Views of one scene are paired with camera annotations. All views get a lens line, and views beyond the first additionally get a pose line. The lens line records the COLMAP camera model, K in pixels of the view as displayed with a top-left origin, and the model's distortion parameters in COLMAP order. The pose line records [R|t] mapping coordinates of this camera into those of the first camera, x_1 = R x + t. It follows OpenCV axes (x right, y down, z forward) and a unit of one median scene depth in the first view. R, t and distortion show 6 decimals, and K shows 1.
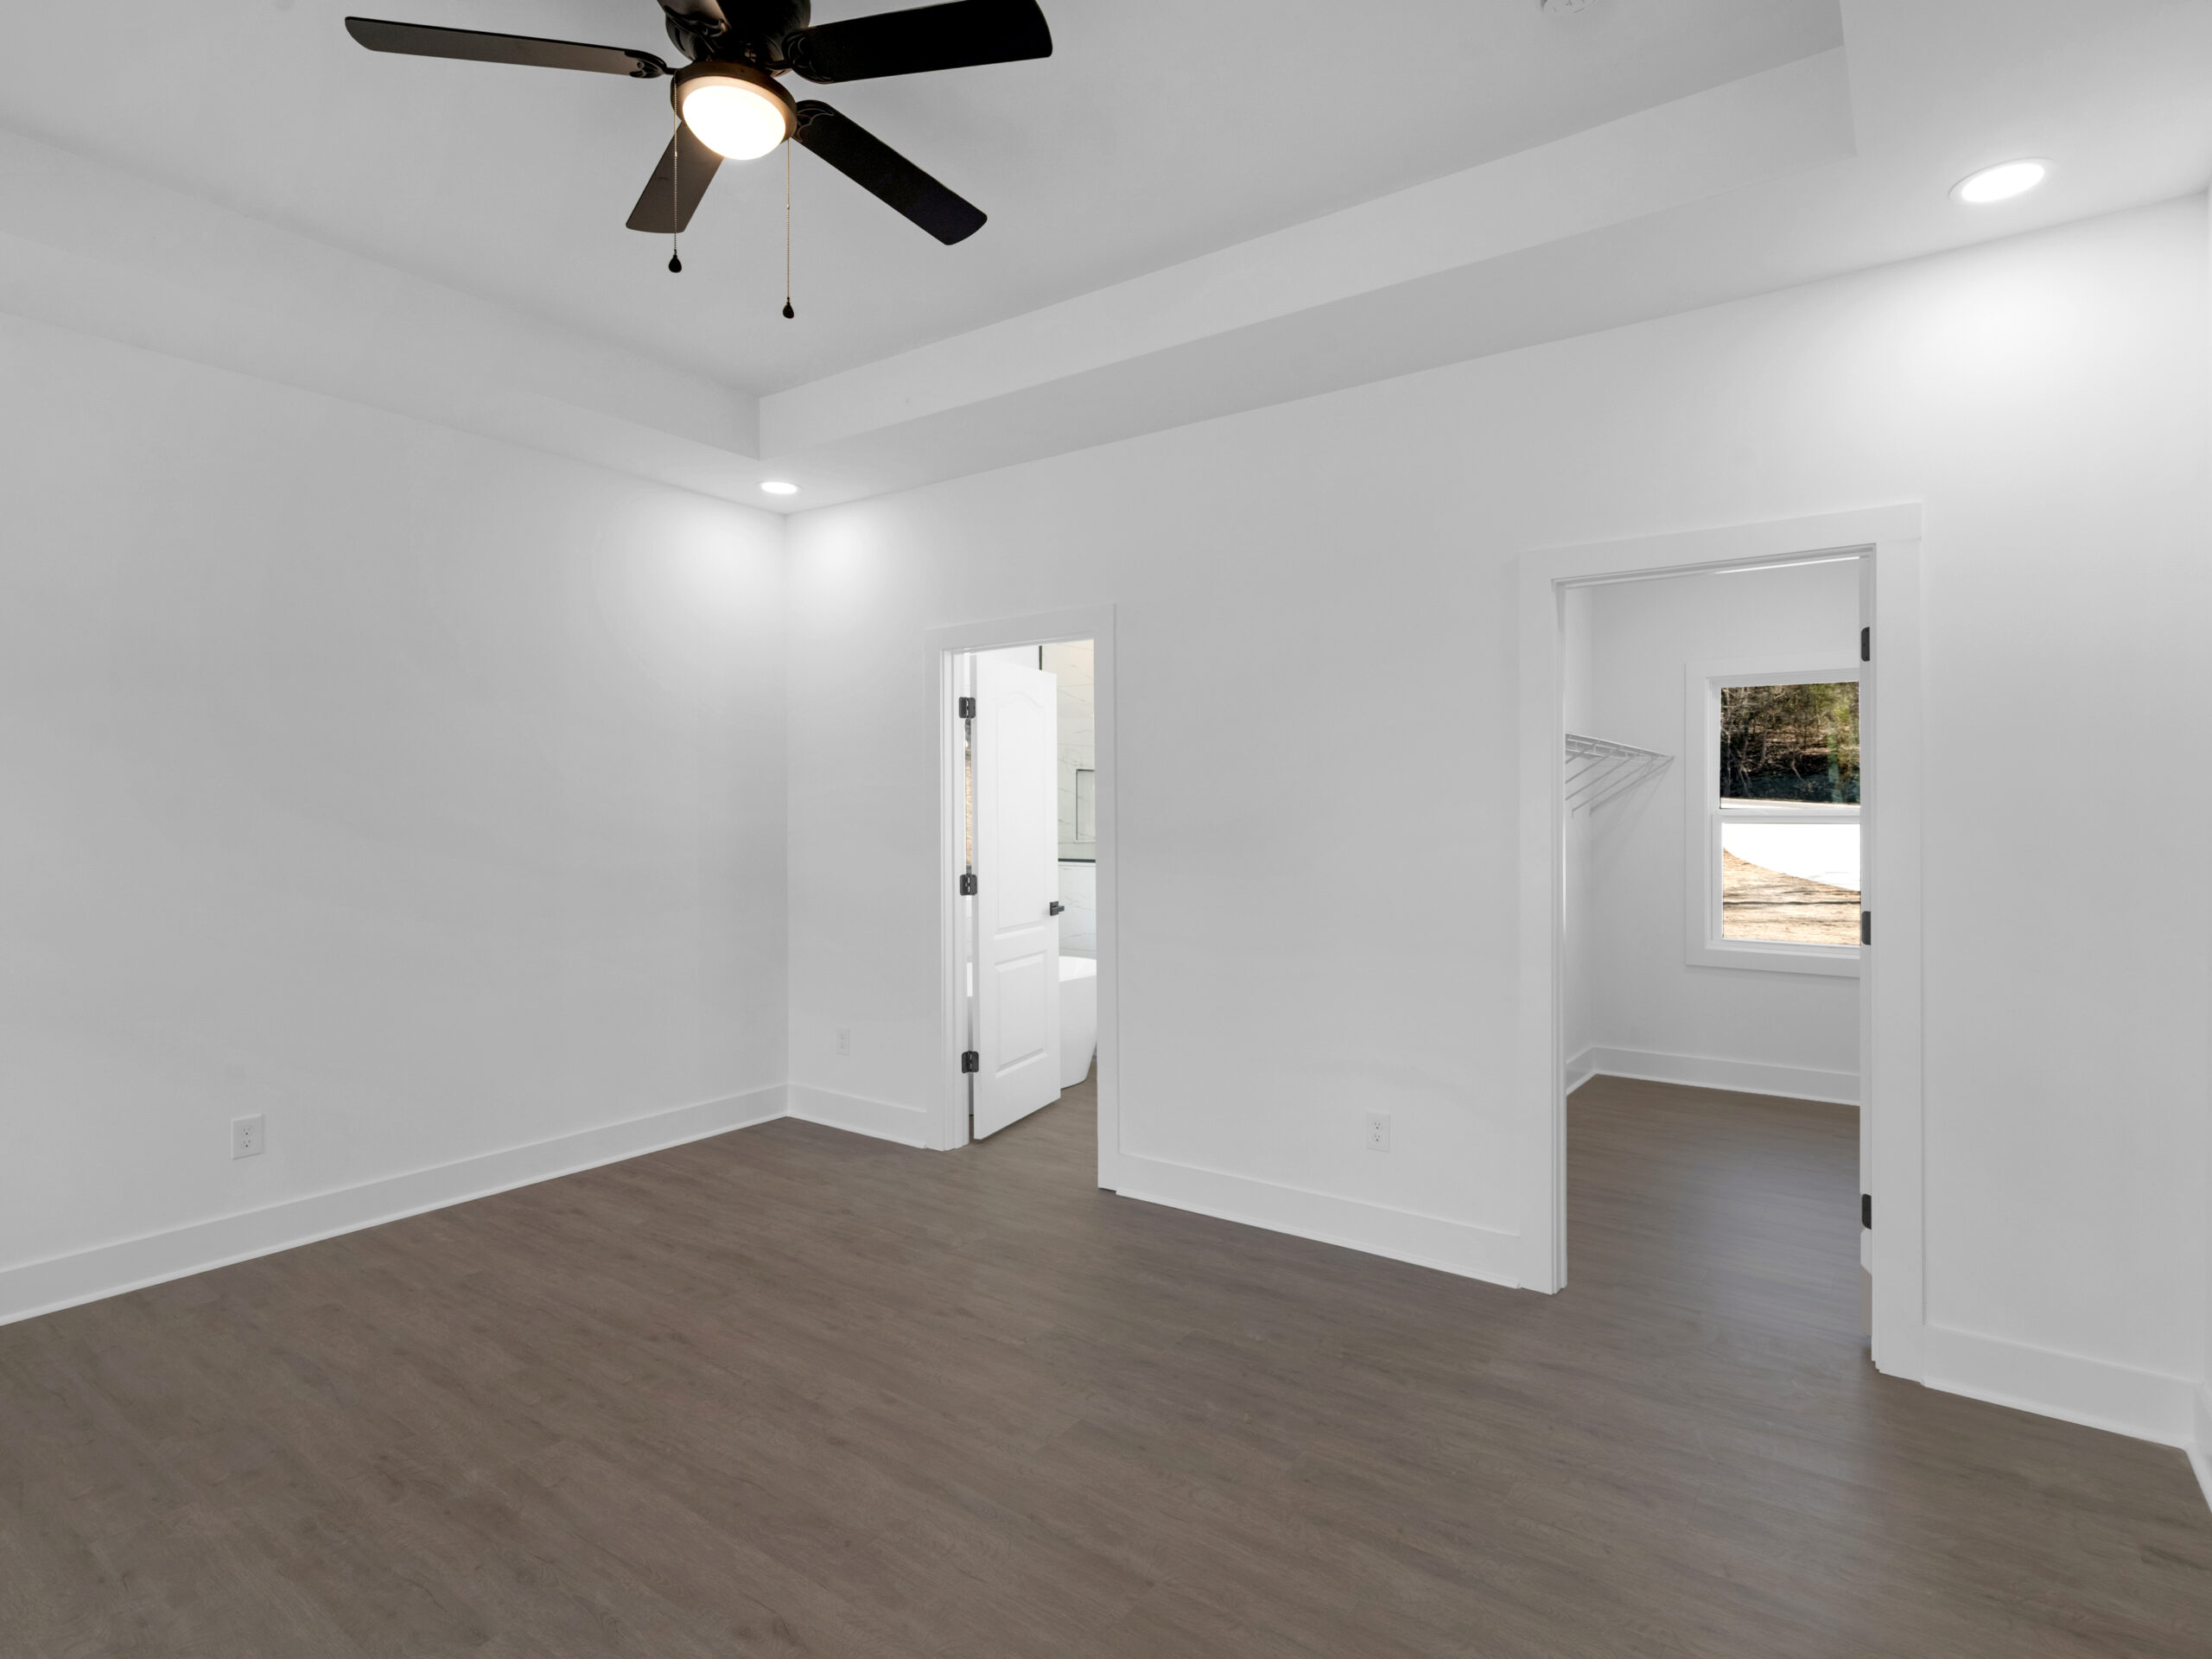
lens RADIAL K [[1125.1, 0, 1116.4], [0, 1125.1, 817.0], [0, 0, 1]] dist [-0.004633, 0.001530]
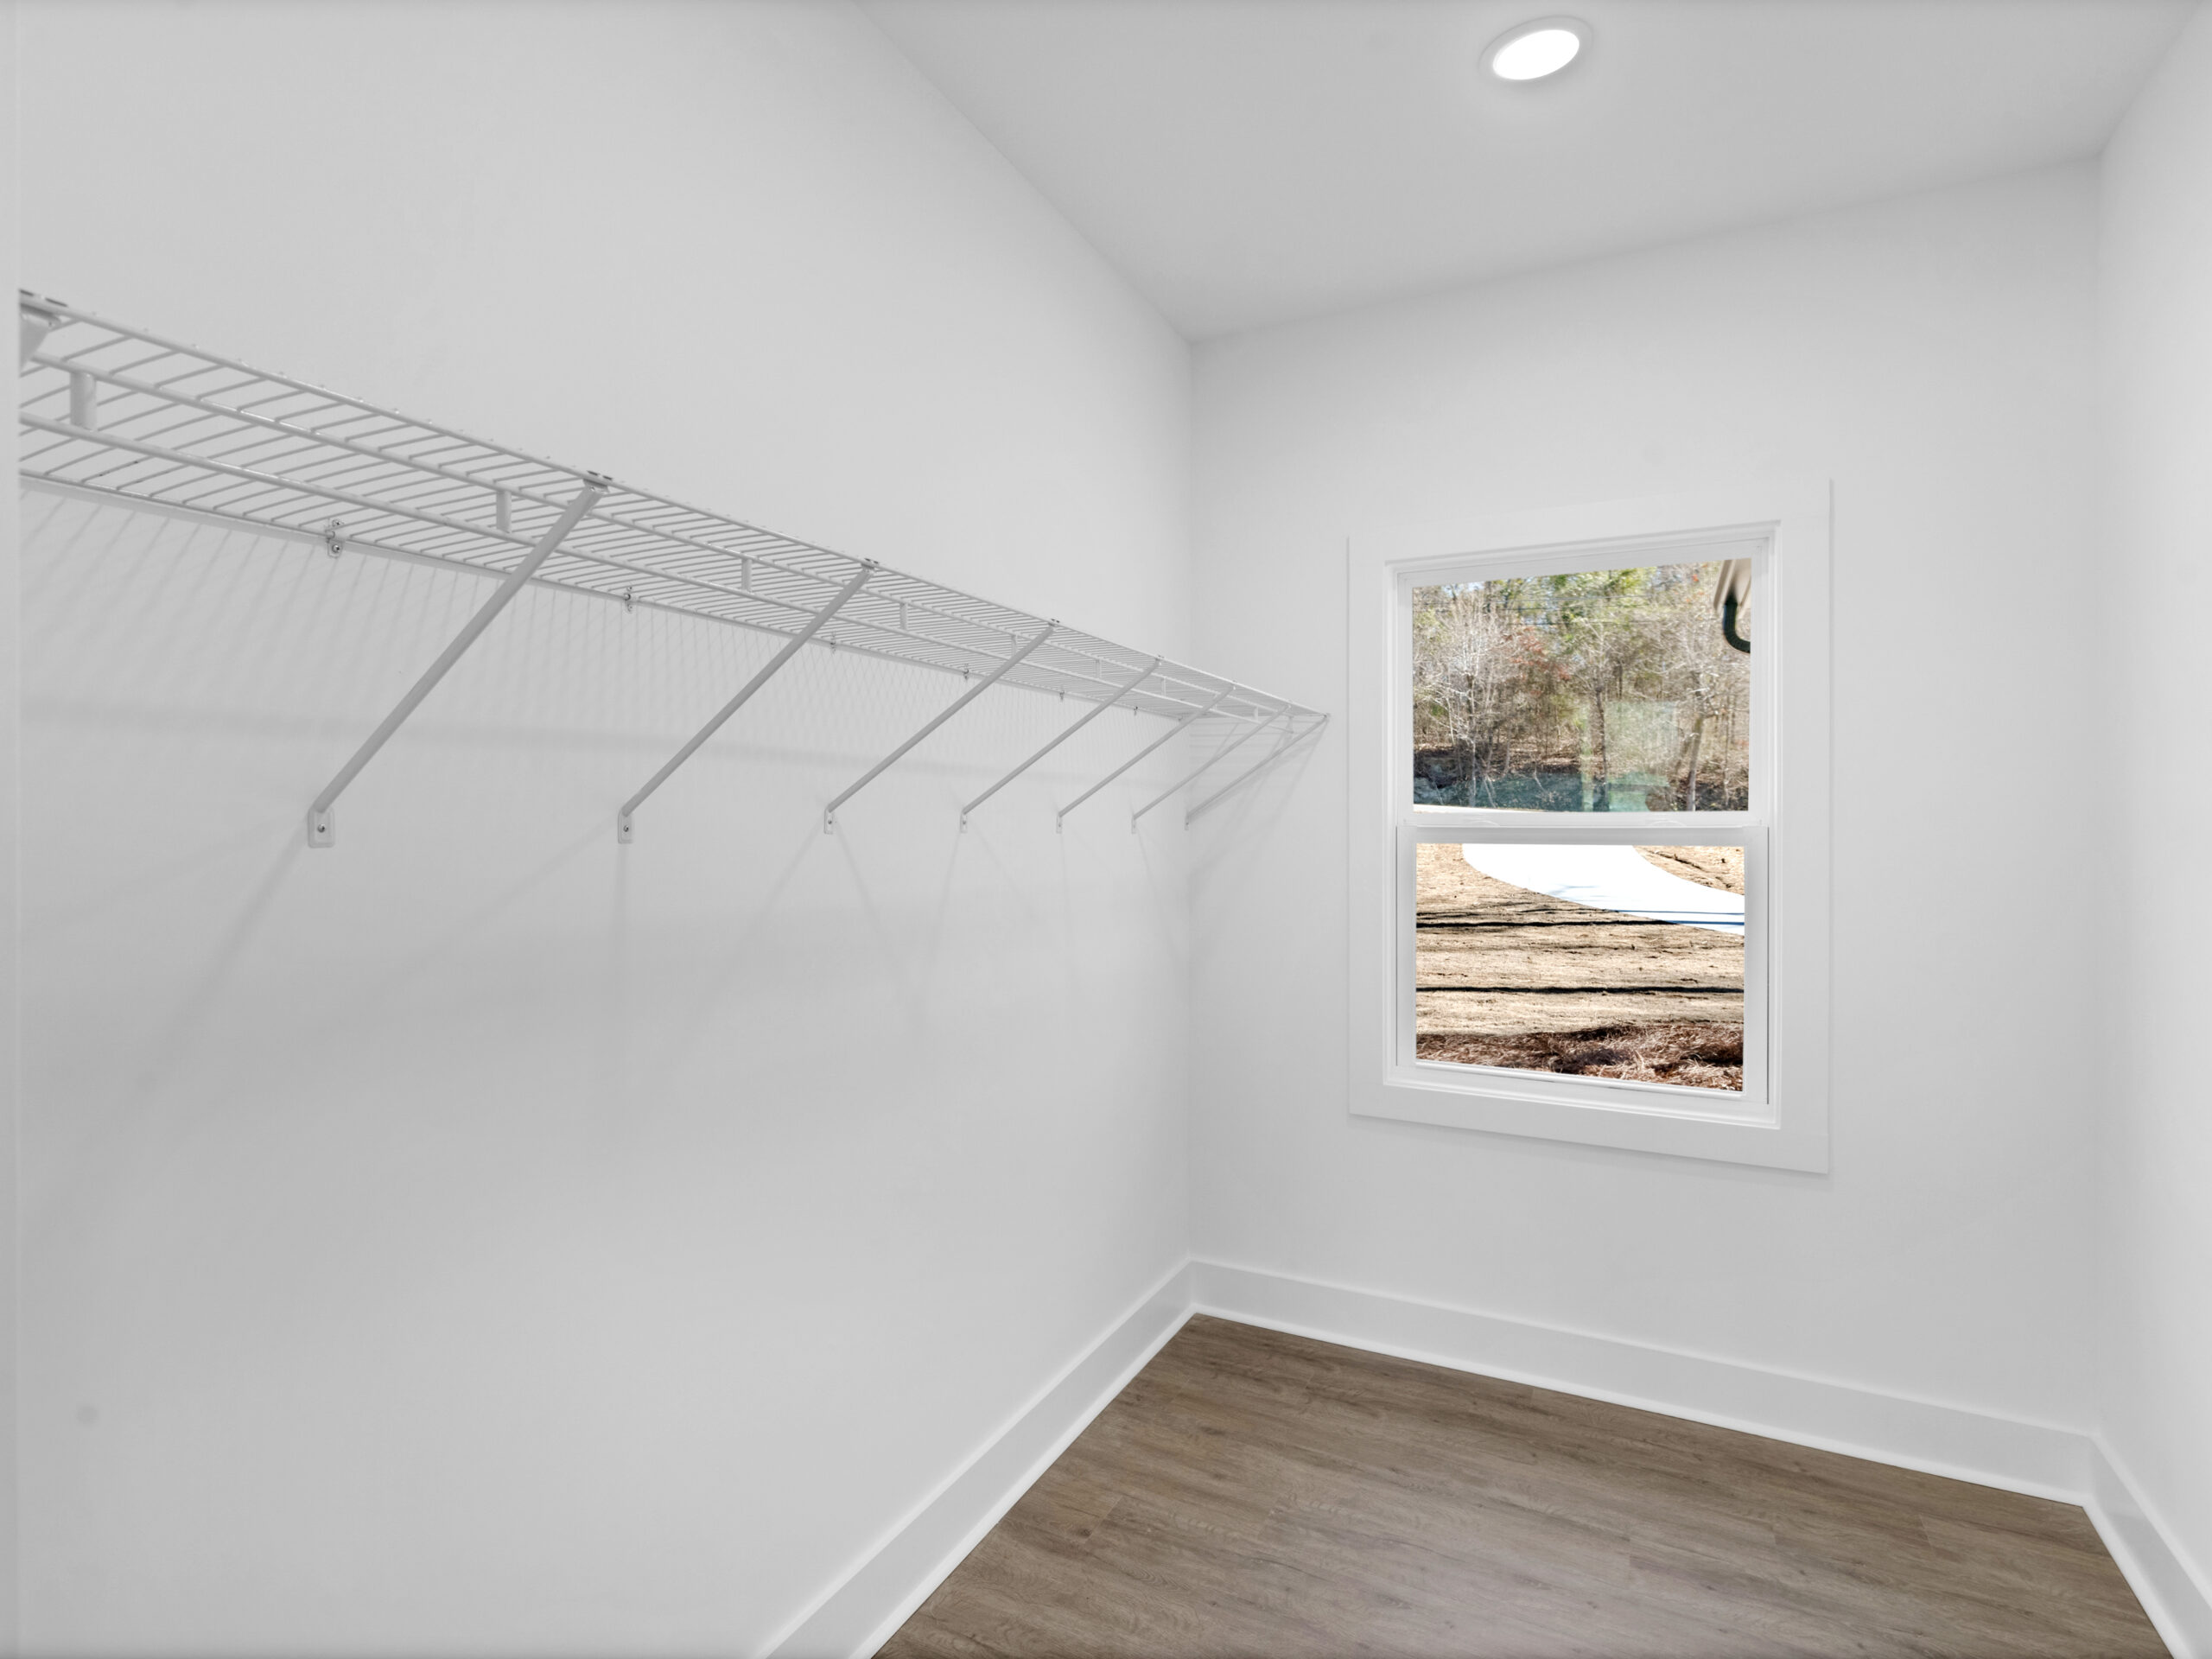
lens RADIAL K [[1125.1, 0, 1053.8], [0, 1125.1, 816.6], [0, 0, 1]] dist [-0.004633, 0.001530]
pose [[0.990411, 0.006381, 0.138006, 0.098444], [-0.005495, 0.999962, -0.006800, -0.000716], [-0.138044, 0.005976, 0.990408, 0.165785]]
